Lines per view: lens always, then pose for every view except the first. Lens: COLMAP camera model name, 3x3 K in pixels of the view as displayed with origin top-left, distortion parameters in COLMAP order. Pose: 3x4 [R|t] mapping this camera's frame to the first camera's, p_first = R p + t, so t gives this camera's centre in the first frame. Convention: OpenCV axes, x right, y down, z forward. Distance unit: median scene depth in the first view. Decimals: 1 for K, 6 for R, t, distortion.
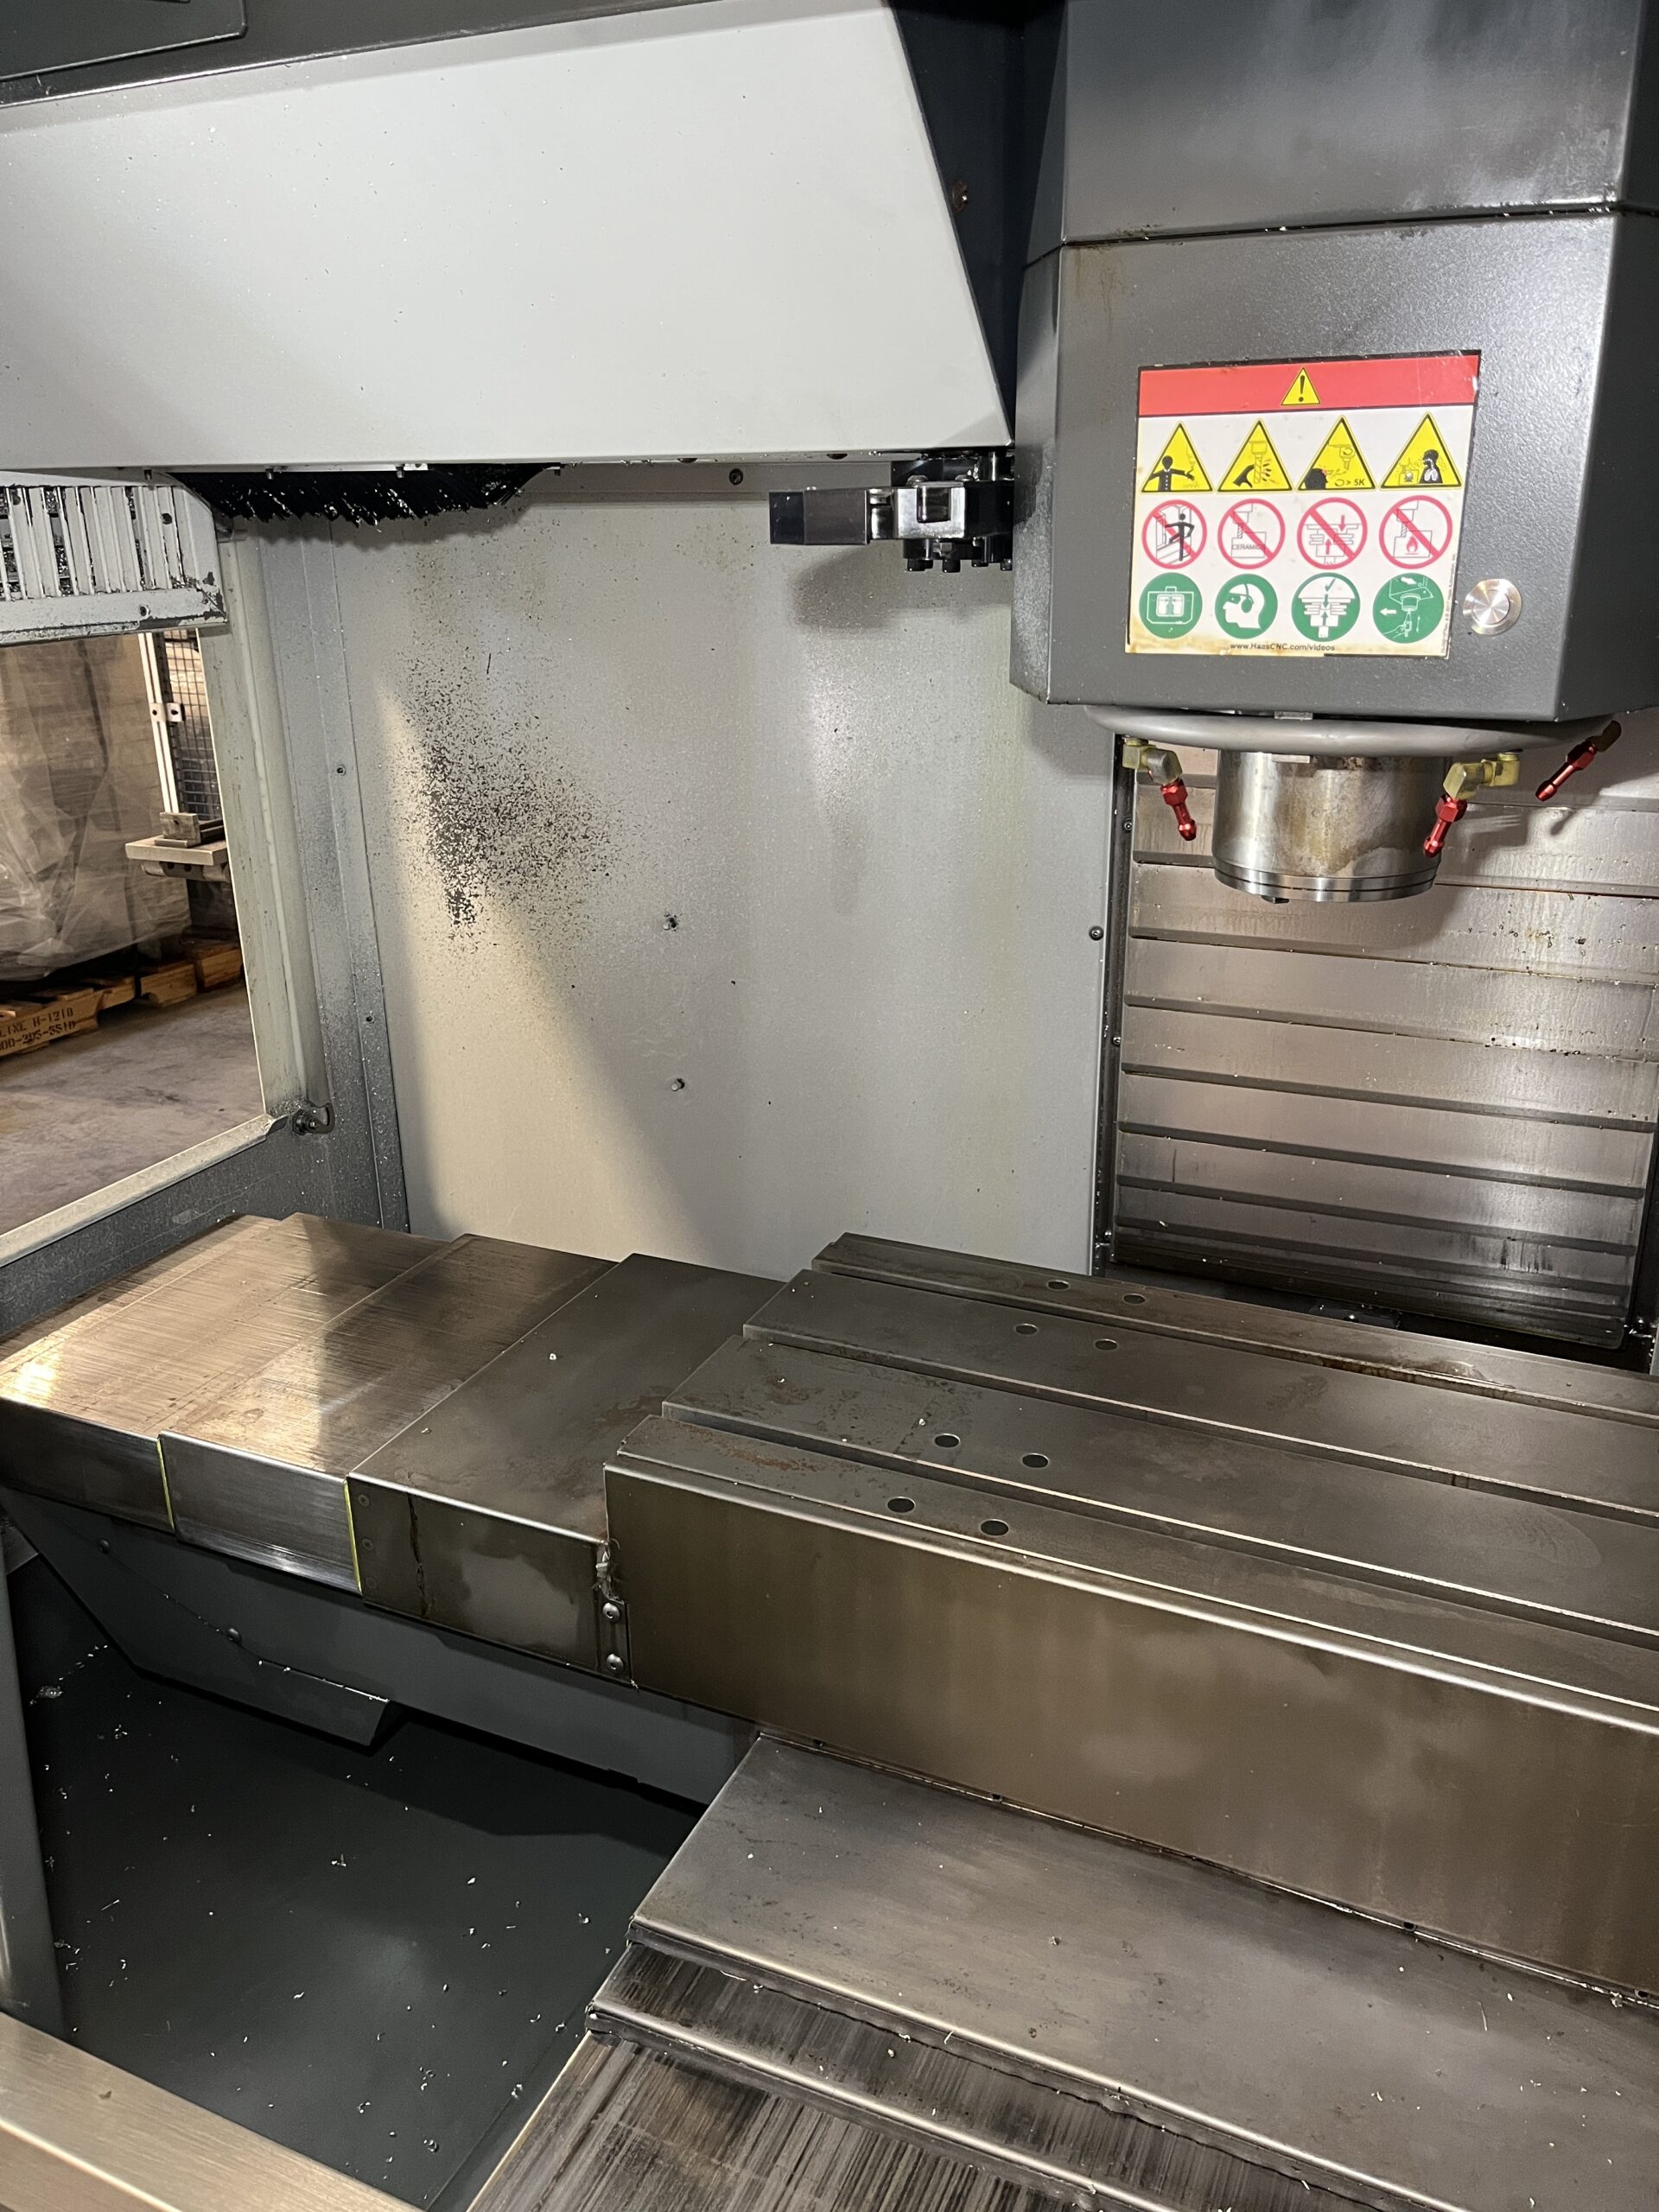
lens RADIAL K [[1689.9, 0, 829.5], [0, 1689.9, 1106.0], [0, 0, 1]] dist [0.037486, -0.050844]
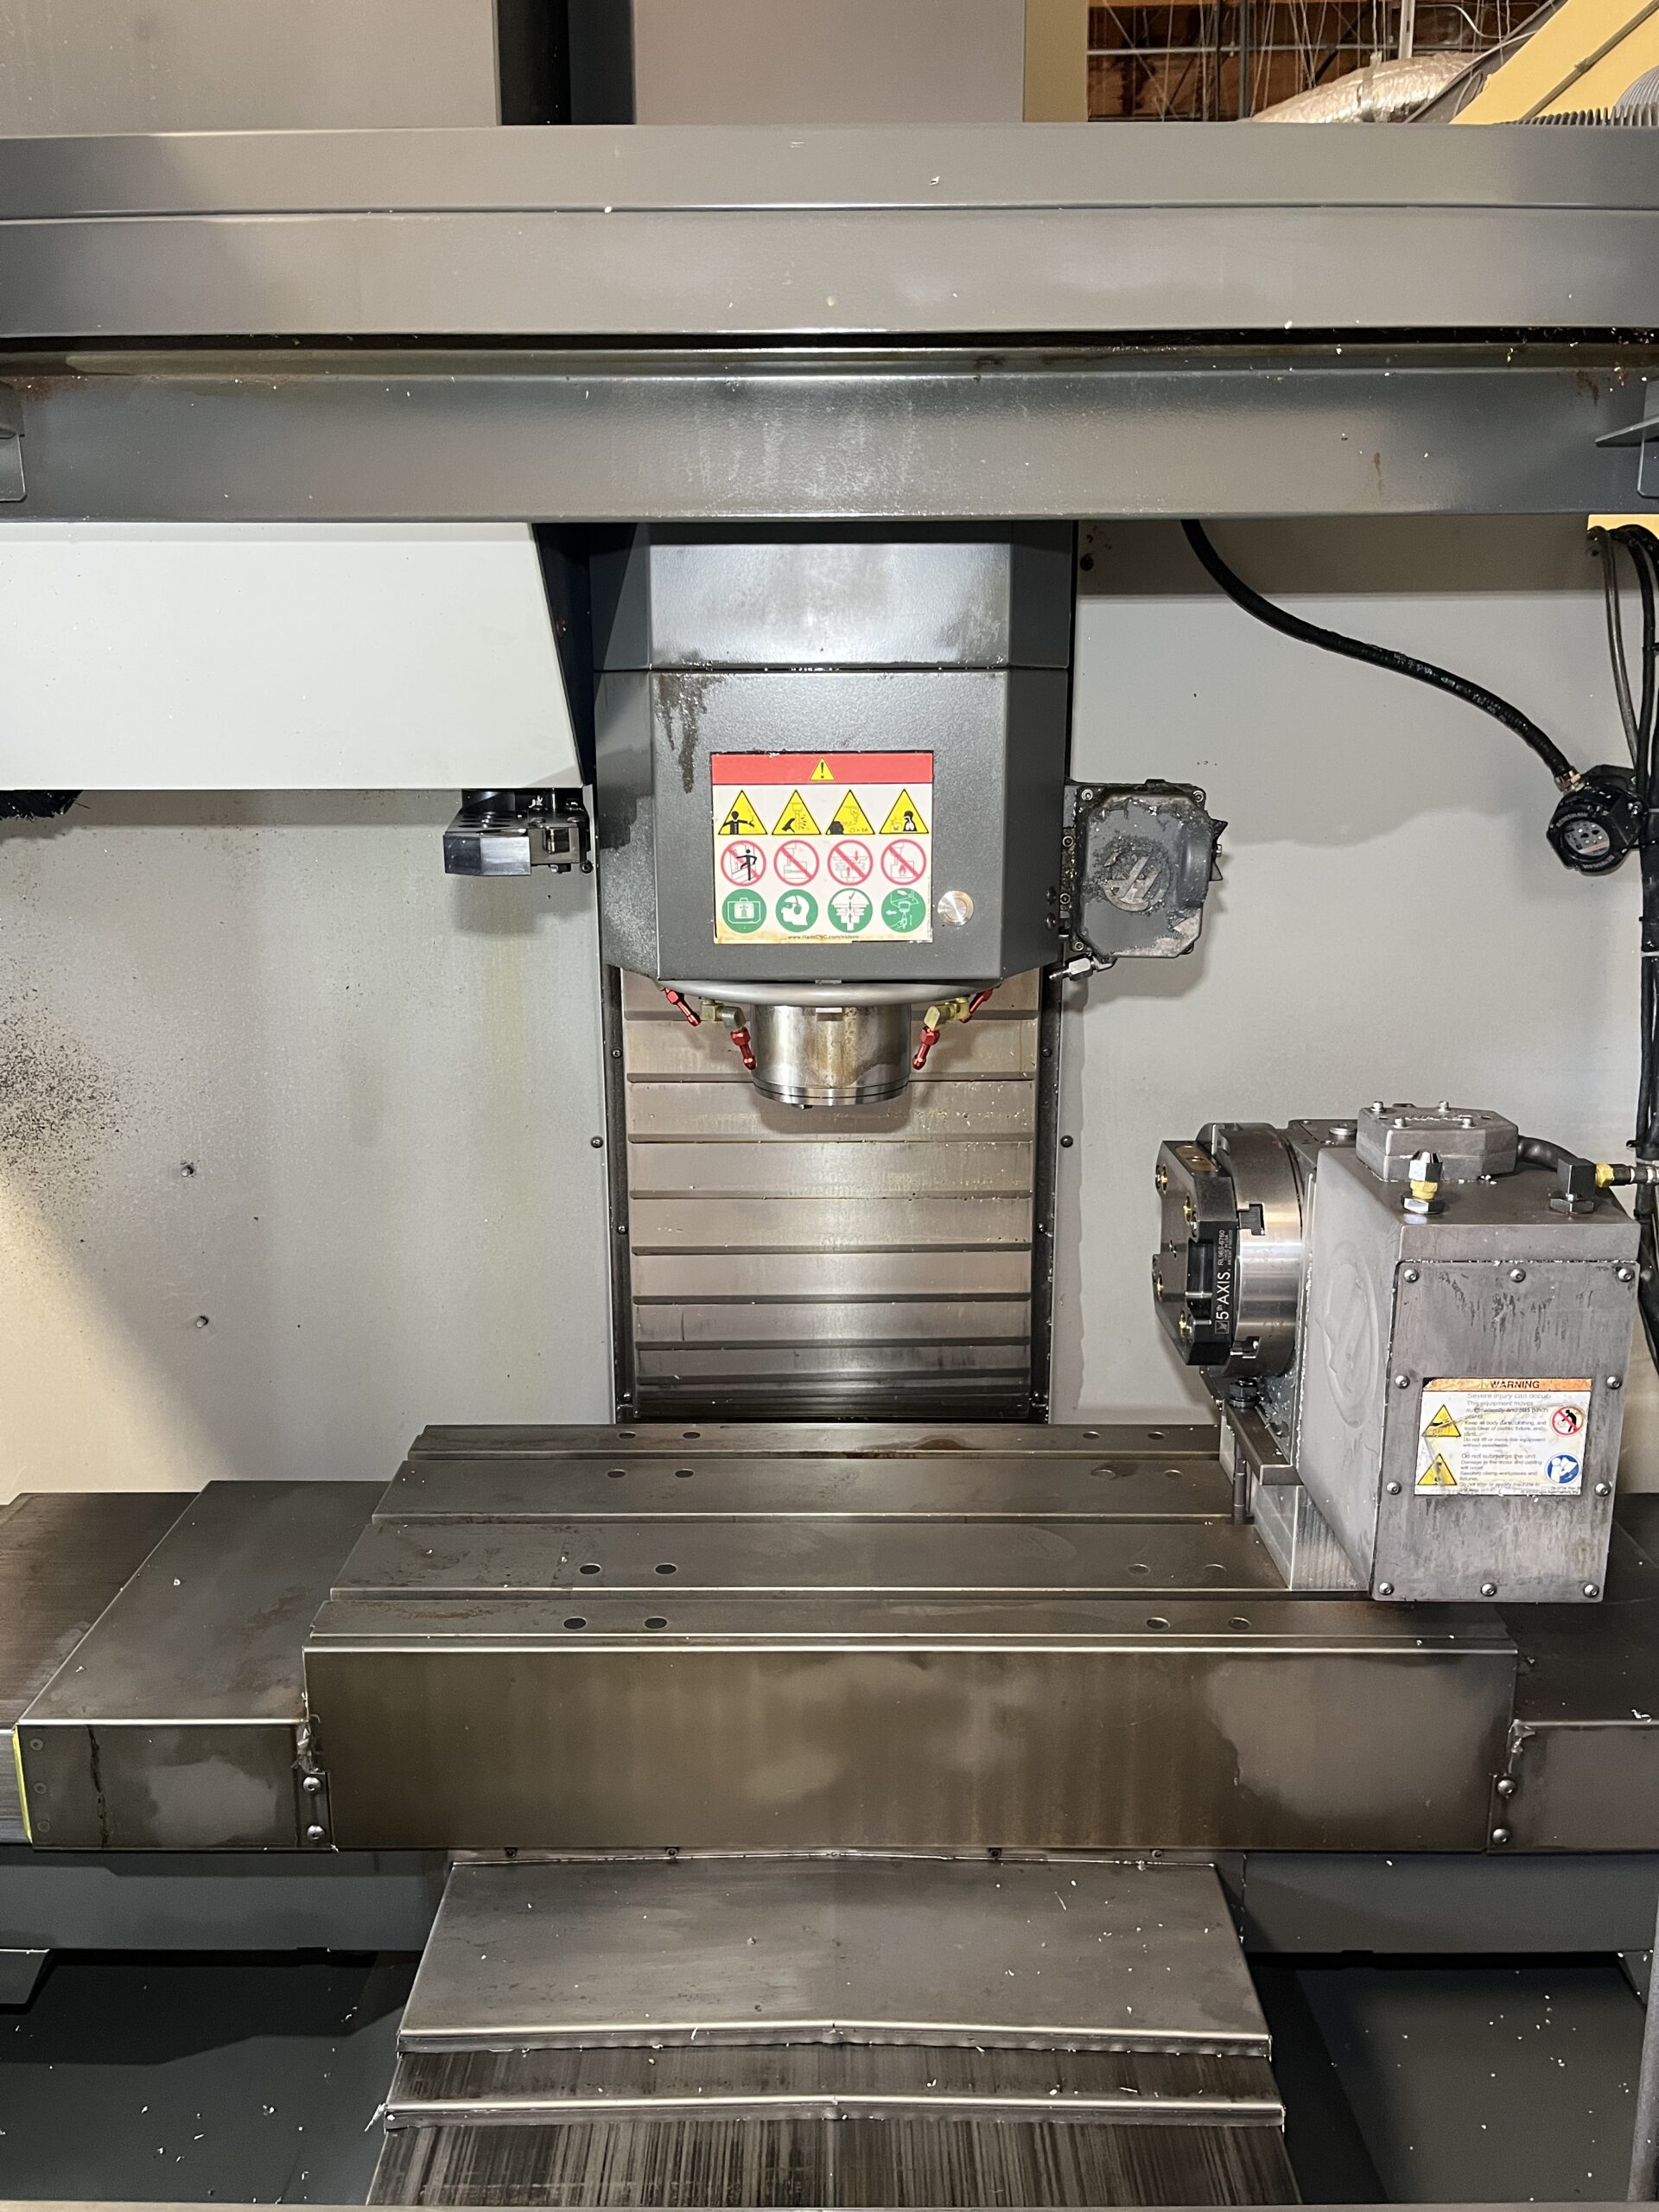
lens RADIAL K [[1689.9, 0, 829.5], [0, 1689.9, 1106.0], [0, 0, 1]] dist [0.037486, -0.050844]
pose [[0.912205, -0.085451, 0.400725, -0.282171], [0.131862, 0.987205, -0.089656, 0.002476], [-0.387937, 0.134625, 0.911801, -0.265419]]
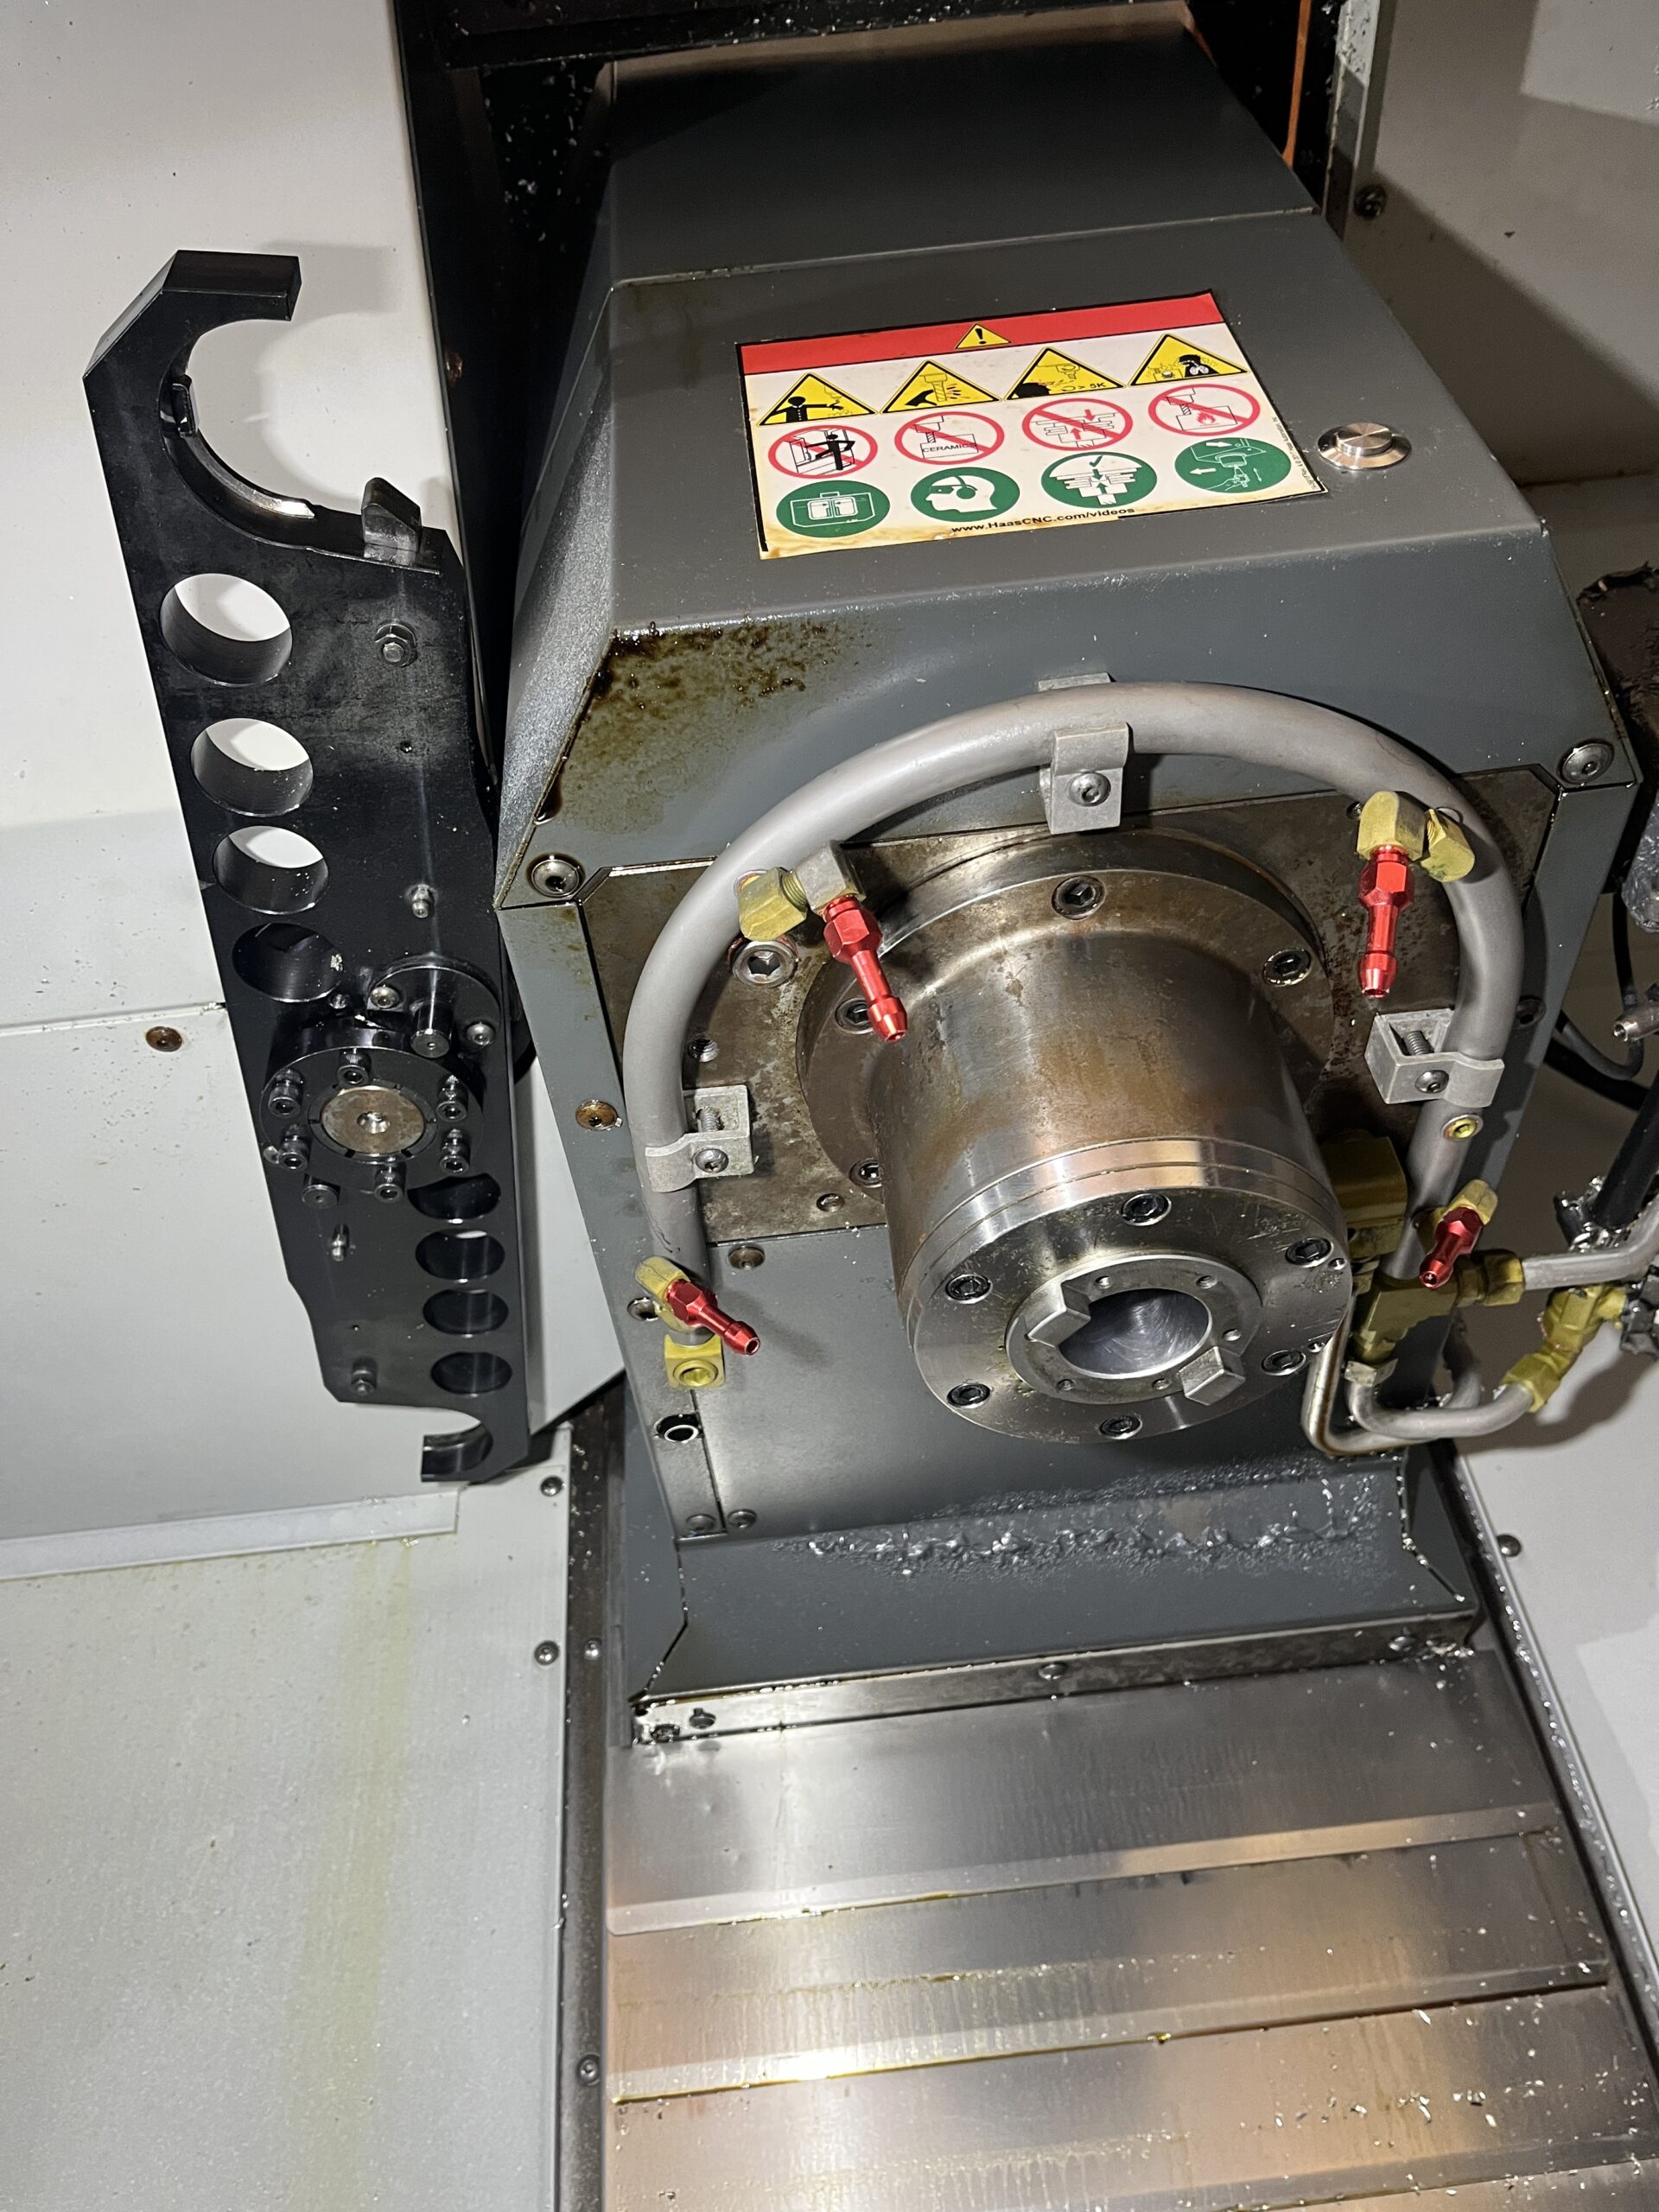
lens RADIAL K [[1689.9, 0, 829.5], [0, 1689.9, 1106.0], [0, 0, 1]] dist [0.037486, -0.050844]
pose [[0.935753, 0.184697, 0.300422, 0.060426], [0.187075, 0.462167, -0.866836, 0.254624], [-0.298947, 0.867346, 0.397922, 0.849270]]
